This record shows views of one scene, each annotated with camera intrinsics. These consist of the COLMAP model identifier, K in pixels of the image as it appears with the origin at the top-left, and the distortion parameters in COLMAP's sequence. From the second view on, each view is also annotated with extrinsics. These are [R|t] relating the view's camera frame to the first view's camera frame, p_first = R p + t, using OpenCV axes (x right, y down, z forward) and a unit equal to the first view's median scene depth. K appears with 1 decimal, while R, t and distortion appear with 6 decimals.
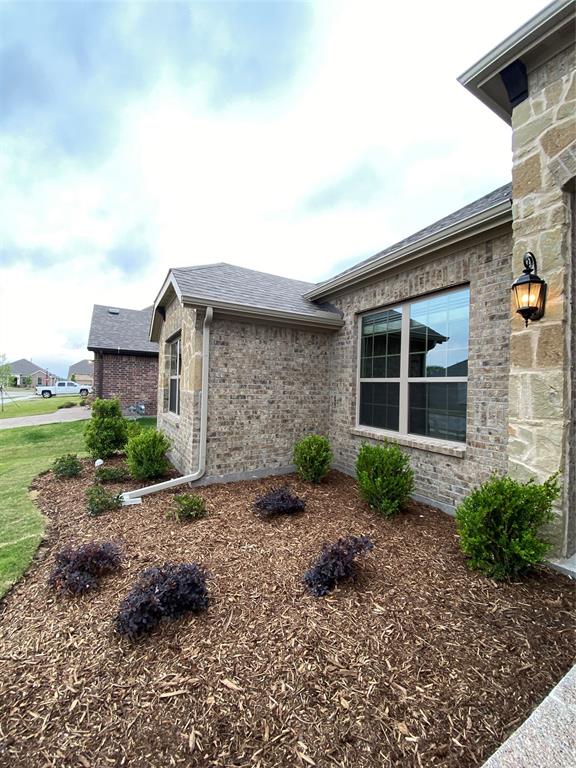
lens RADIAL K [[306.6, 0, 288.0], [0, 306.6, 384.0], [0, 0, 1]] dist [0.002289, -0.012788]
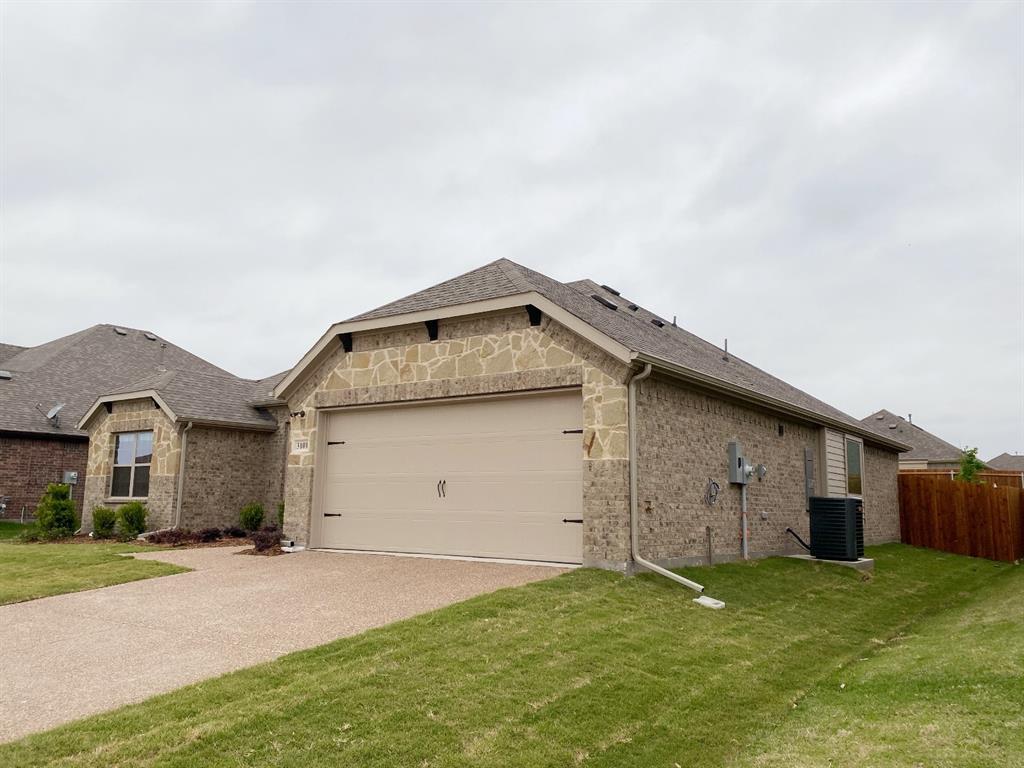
lens RADIAL K [[792.1, 0, 512.0], [0, 792.1, 384.0], [0, 0, 1]] dist [0.053623, -0.003923]
pose [[0.903321, 0.052843, 0.425699, -0.449377], [0.005379, 0.990910, -0.134419, 0.108954], [-0.428932, 0.123713, 0.894825, -2.989342]]
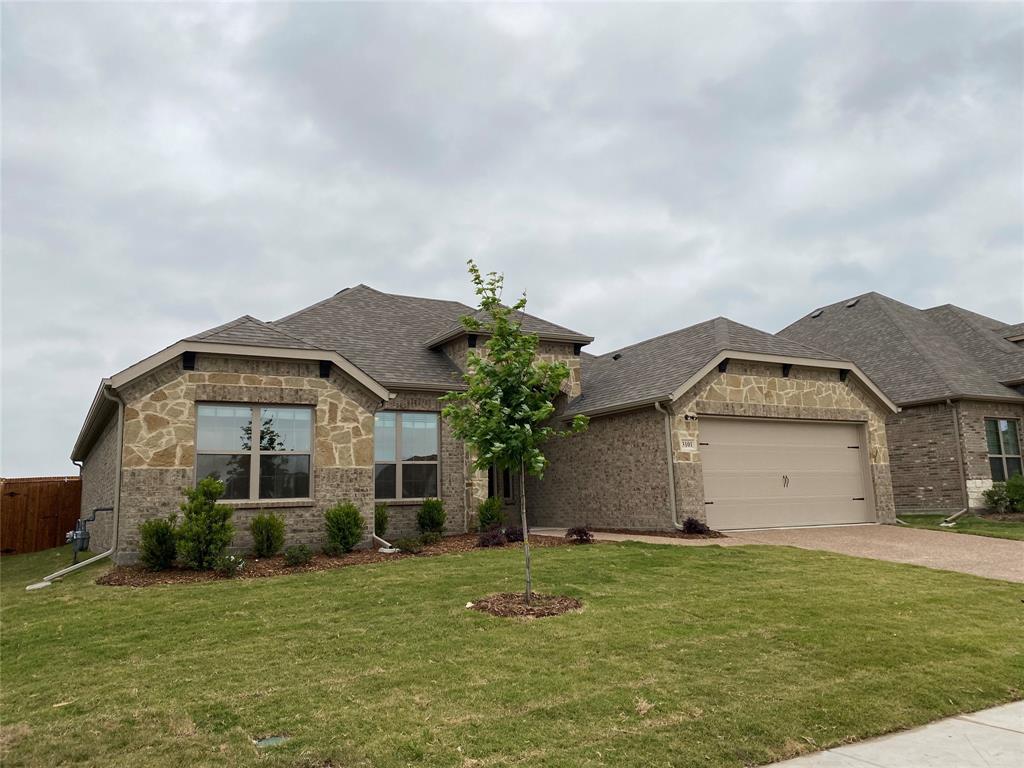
lens RADIAL K [[792.1, 0, 512.0], [0, 792.1, 384.0], [0, 0, 1]] dist [0.053623, -0.003923]
pose [[-0.009896, 0.129751, 0.991497, -3.021471], [0.022816, 0.991317, -0.129500, 0.102983], [-0.999691, 0.021340, -0.012771, 0.421697]]
